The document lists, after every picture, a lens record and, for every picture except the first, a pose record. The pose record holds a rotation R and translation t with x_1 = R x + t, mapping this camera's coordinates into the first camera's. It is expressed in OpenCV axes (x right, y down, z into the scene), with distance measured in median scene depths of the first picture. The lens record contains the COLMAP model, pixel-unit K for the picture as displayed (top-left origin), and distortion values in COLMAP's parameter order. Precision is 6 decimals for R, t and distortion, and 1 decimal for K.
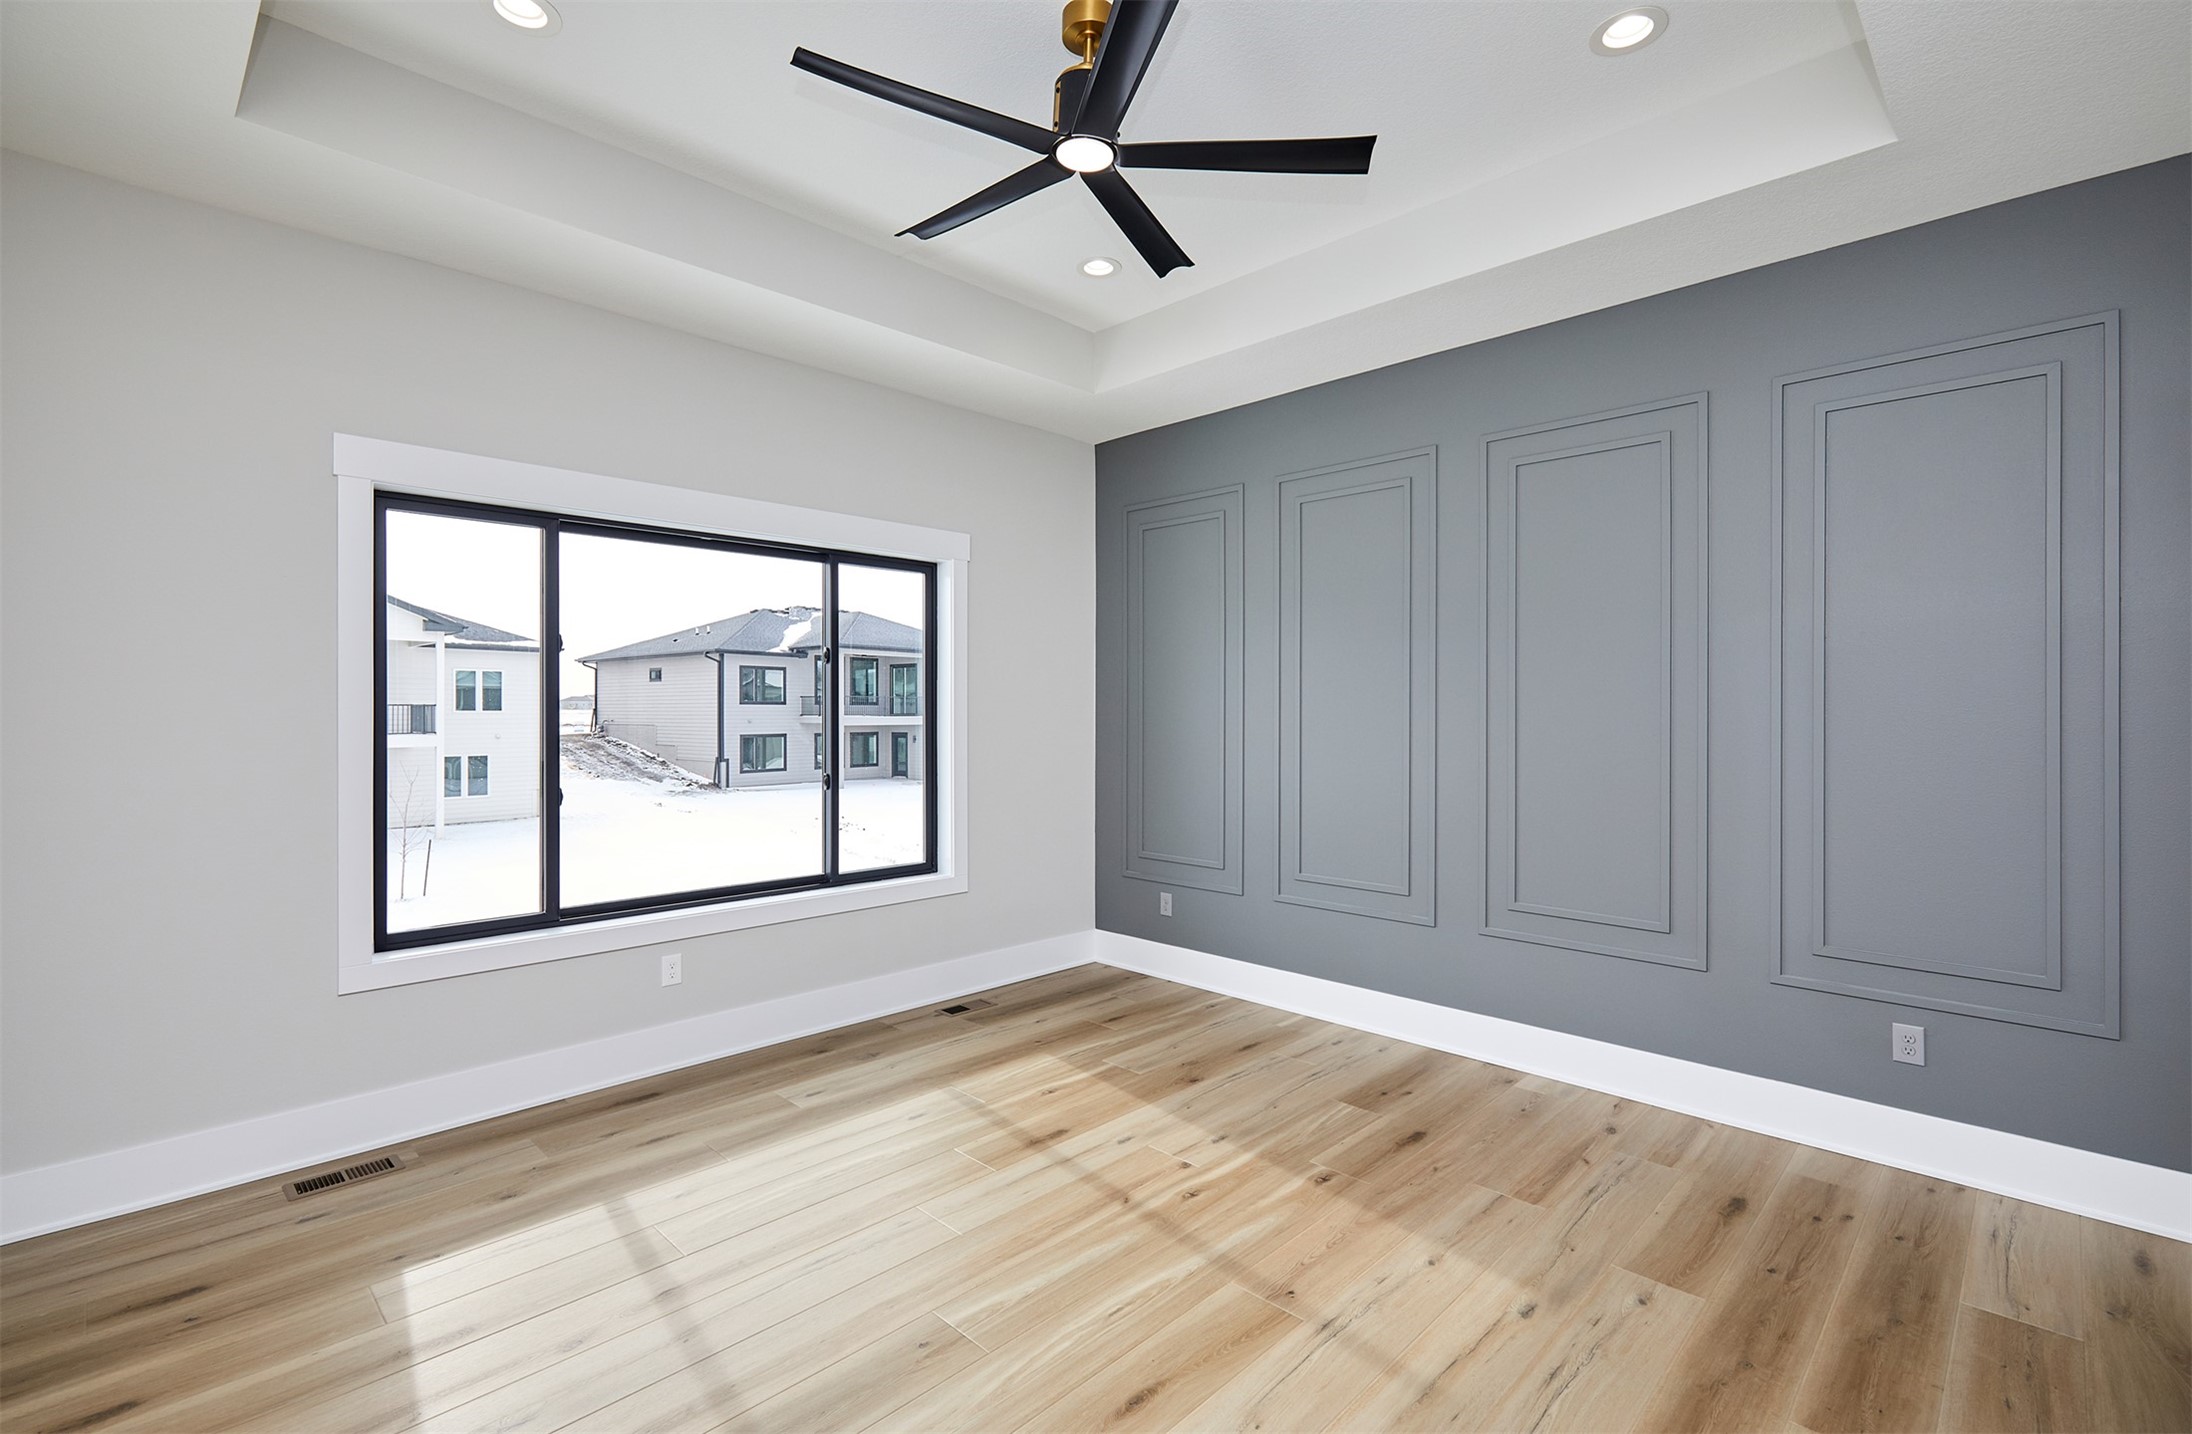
lens RADIAL K [[986.2, 0, 1096.6], [0, 986.2, 707.0], [0, 0, 1]] dist [0.000155, -0.000033]
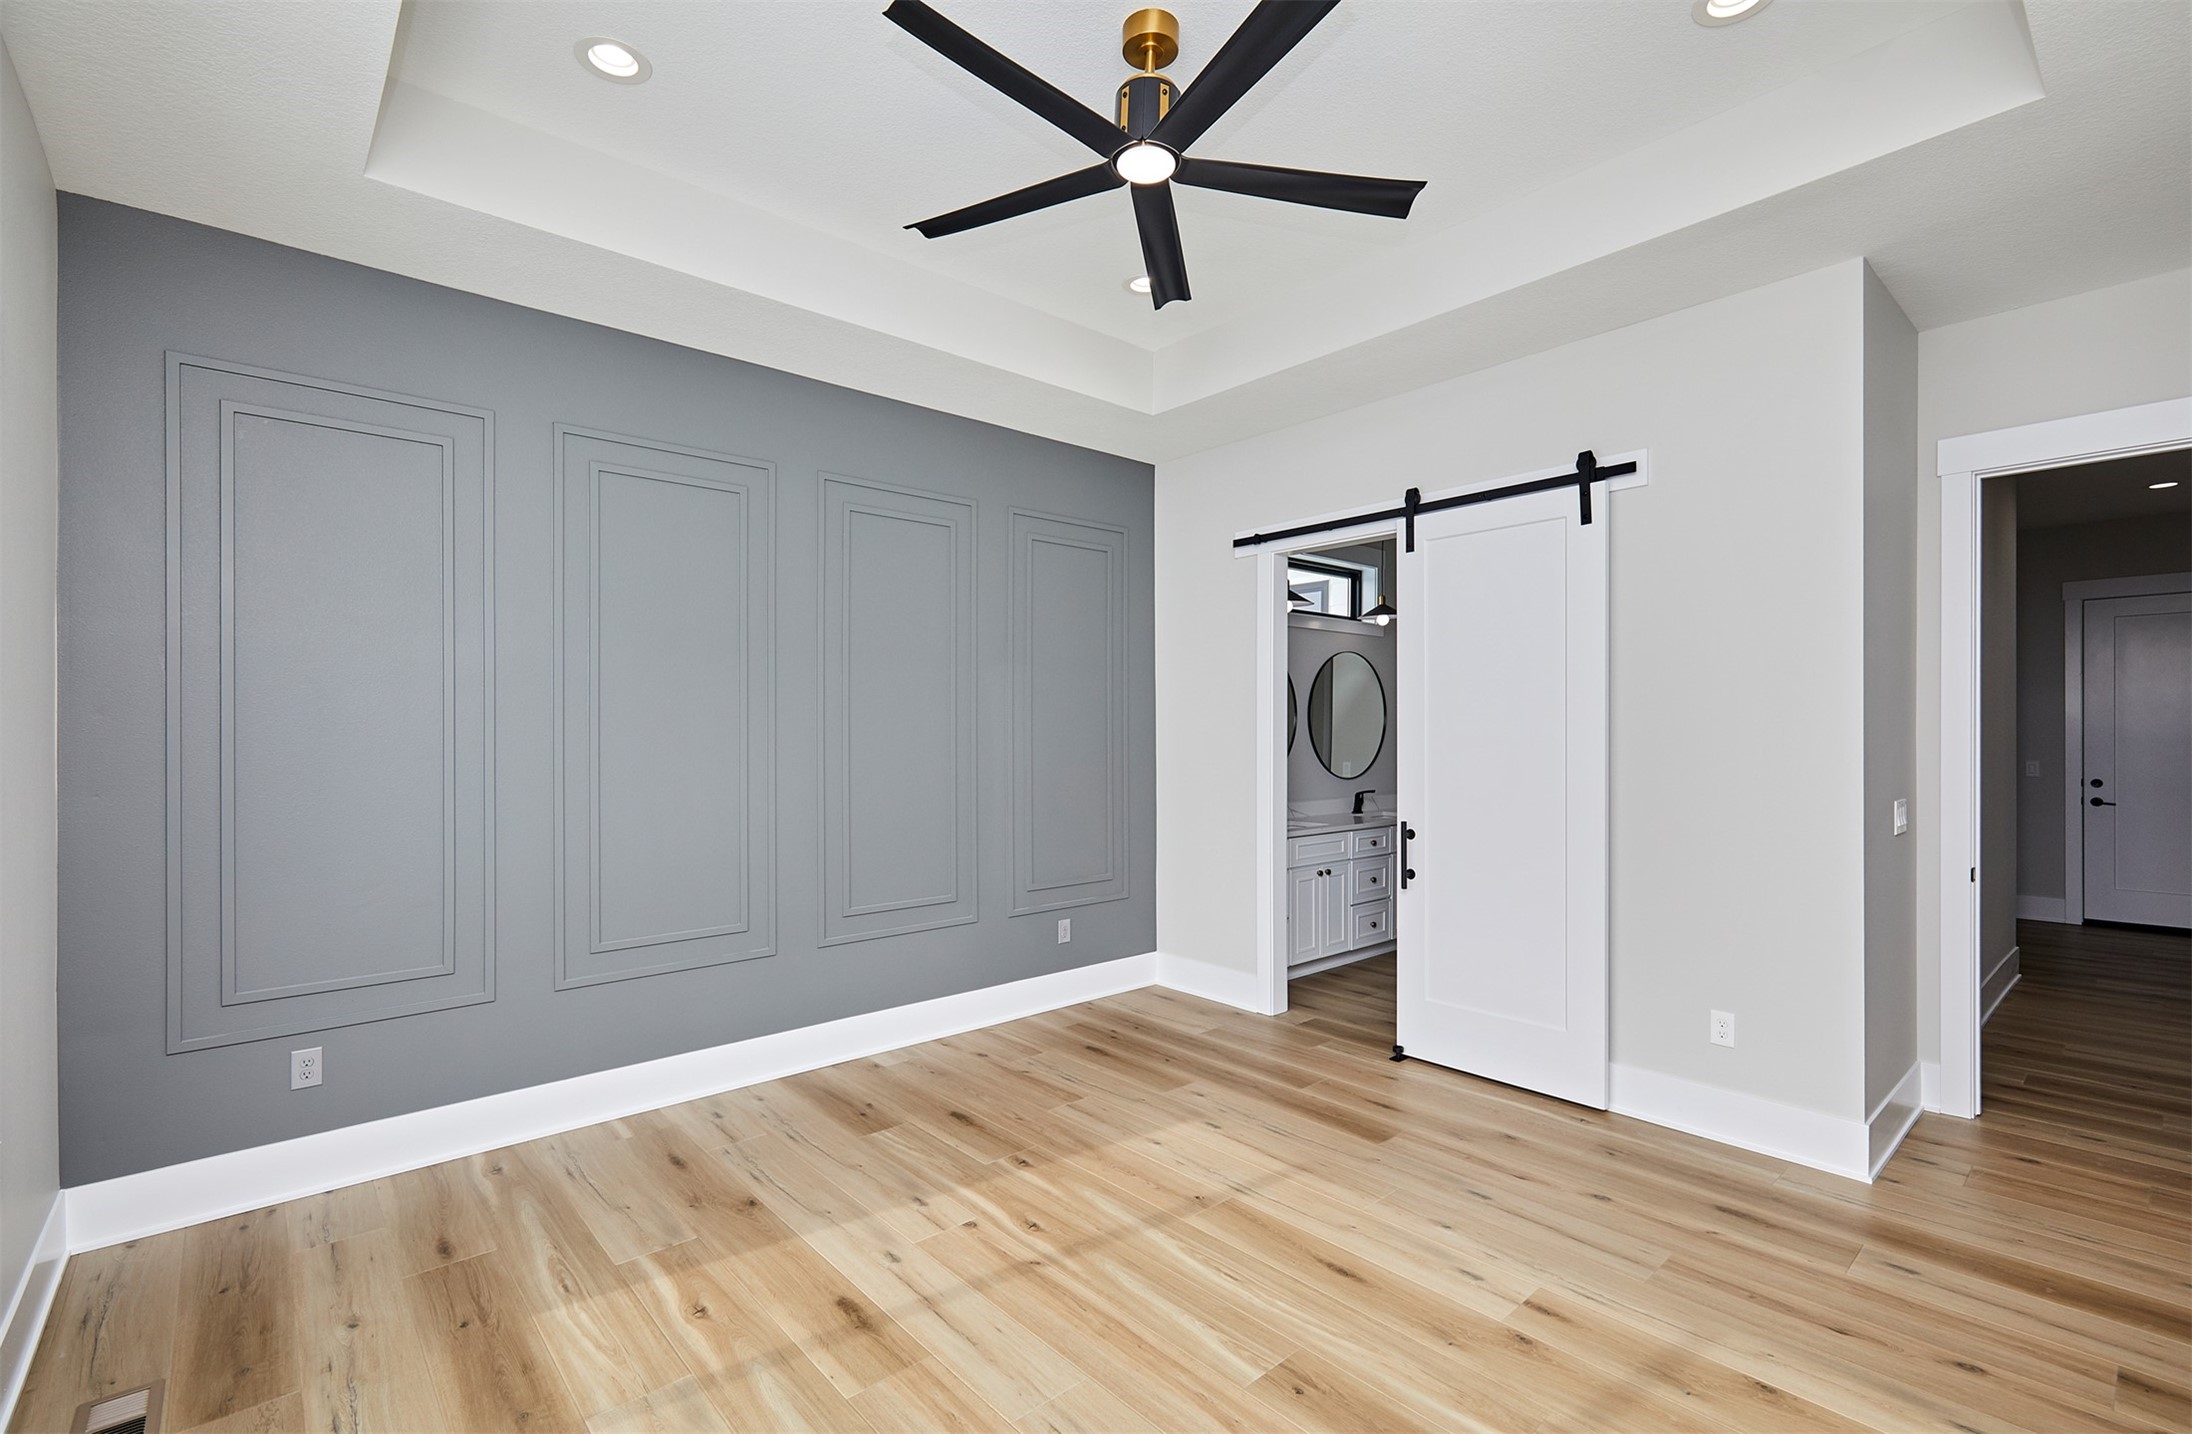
lens RADIAL K [[1004.3, 0, 1099.0], [0, 1004.3, 730.6], [0, 0, 1]] dist [0.002078, 0.000173]
pose [[0.041051, -0.000965, 0.999157, -0.812147], [0.001621, 0.999998, 0.000900, -0.000610], [-0.999156, 0.001583, 0.041053, 0.803855]]
